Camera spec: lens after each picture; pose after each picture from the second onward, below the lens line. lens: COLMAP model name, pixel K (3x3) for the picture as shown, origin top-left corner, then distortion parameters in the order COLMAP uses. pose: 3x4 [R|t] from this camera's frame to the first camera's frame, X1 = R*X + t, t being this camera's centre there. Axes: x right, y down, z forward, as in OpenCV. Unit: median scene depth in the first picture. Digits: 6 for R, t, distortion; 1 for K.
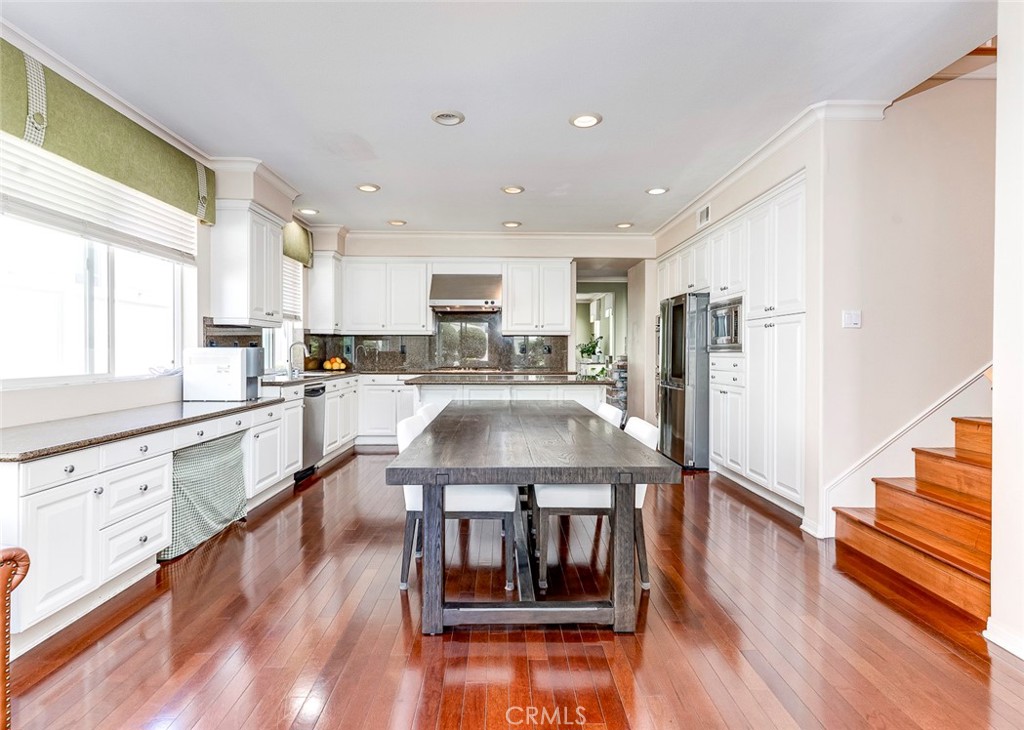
lens RADIAL K [[534.0, 0, 503.1], [0, 534.0, 355.3], [0, 0, 1]] dist [0.005811, 0.005601]
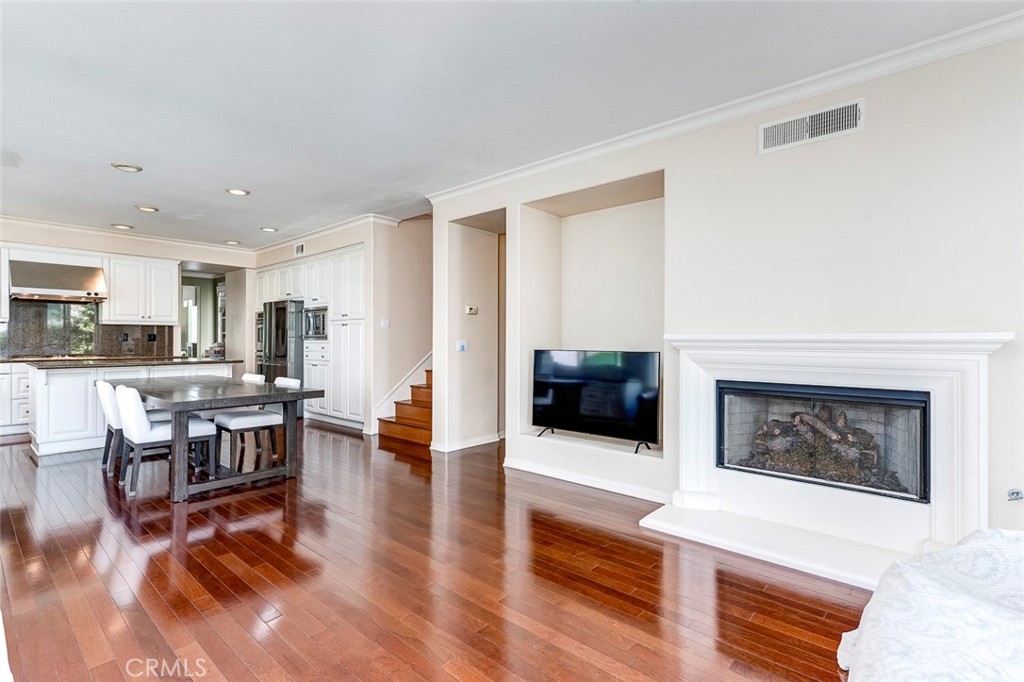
lens RADIAL K [[495.4, 0, 516.7], [0, 495.4, 339.3], [0, 0, 1]] dist [0.008396, 0.002142]
pose [[0.664301, -0.000122, 0.747465, -0.302785], [0.005032, 0.999978, -0.004309, 0.001876], [-0.747448, 0.006623, 0.664287, -0.443081]]
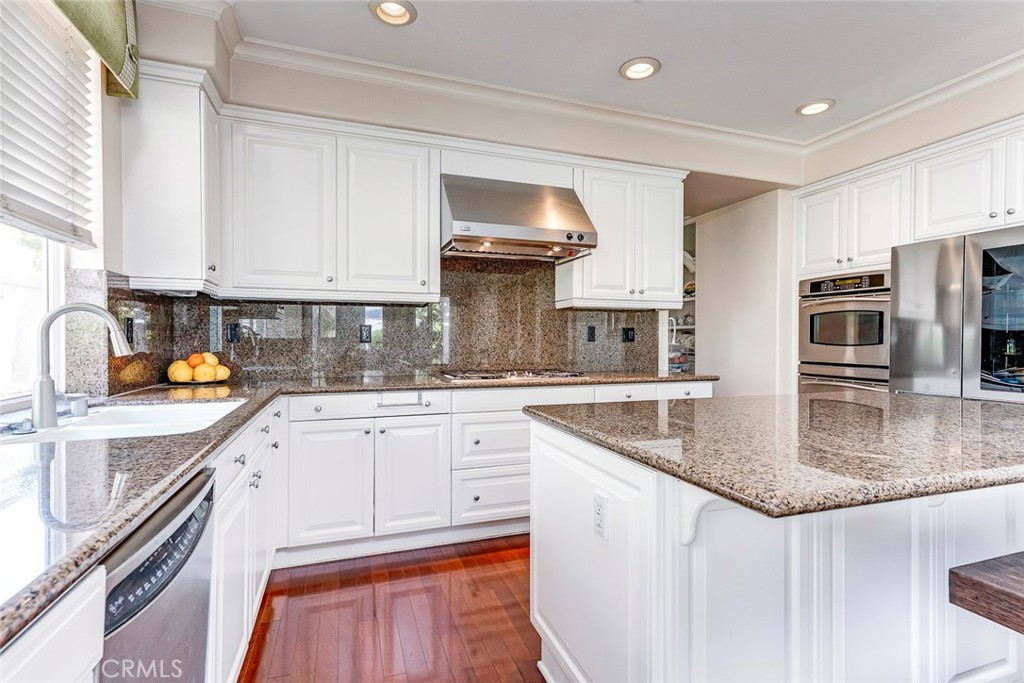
lens RADIAL K [[495.4, 0, 514.1], [0, 495.4, 342.6], [0, 0, 1]] dist [0.008396, 0.002142]
pose [[0.945110, -0.003048, 0.326739, -0.324092], [0.001312, 0.999984, 0.005532, -0.008216], [-0.326750, -0.004799, 0.945098, 0.858289]]
